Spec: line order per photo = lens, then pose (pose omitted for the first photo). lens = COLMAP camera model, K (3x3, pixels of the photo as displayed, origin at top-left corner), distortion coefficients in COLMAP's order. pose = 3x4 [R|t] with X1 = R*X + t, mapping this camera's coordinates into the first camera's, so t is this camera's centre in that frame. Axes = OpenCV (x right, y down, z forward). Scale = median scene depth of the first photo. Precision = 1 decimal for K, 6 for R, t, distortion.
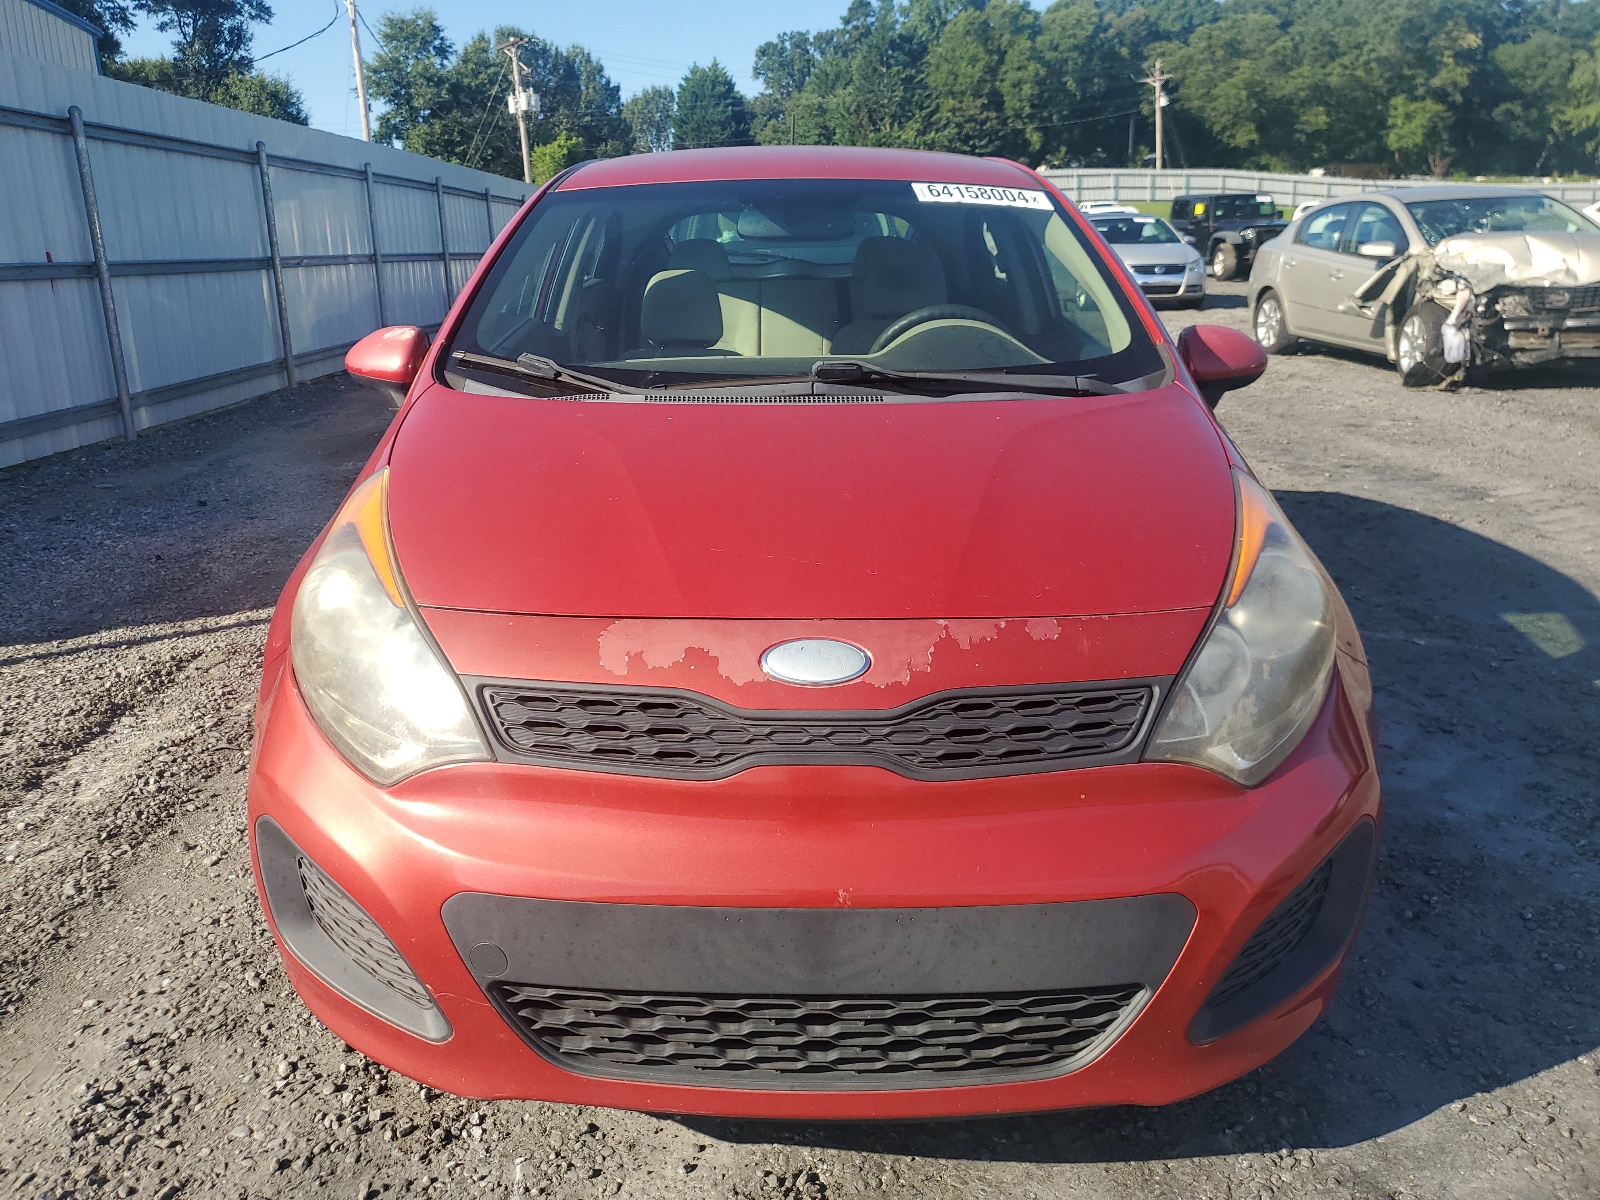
lens RADIAL K [[1185.2, 0, 800.0], [0, 1185.2, 600.0], [0, 0, 1]] dist [-0.001857, -0.043606]
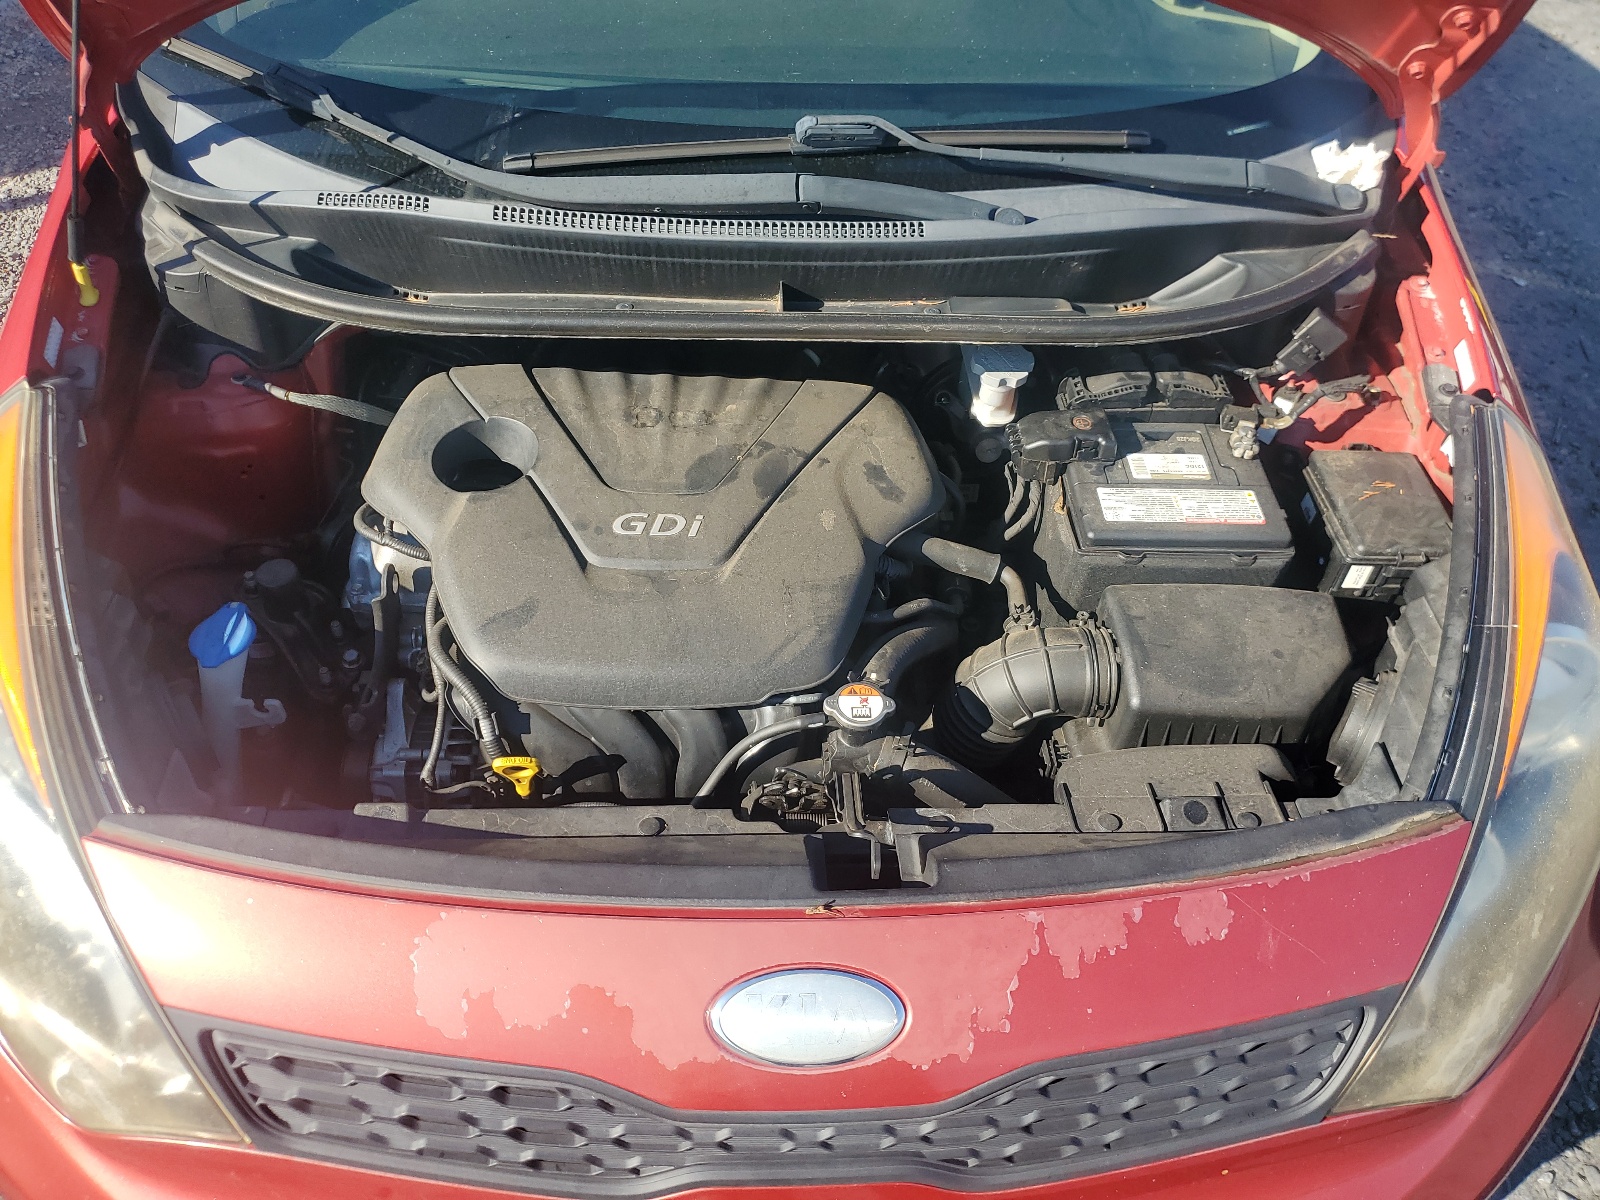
lens RADIAL K [[1243.5, 0, 800.0], [0, 1243.5, 600.0], [0, 0, 1]] dist [-0.001945, -0.001916]
pose [[0.997840, 0.031172, 0.057823, -0.030436], [-0.053148, 0.900434, 0.431735, -0.367406], [-0.038608, -0.433875, 0.900145, 0.537176]]
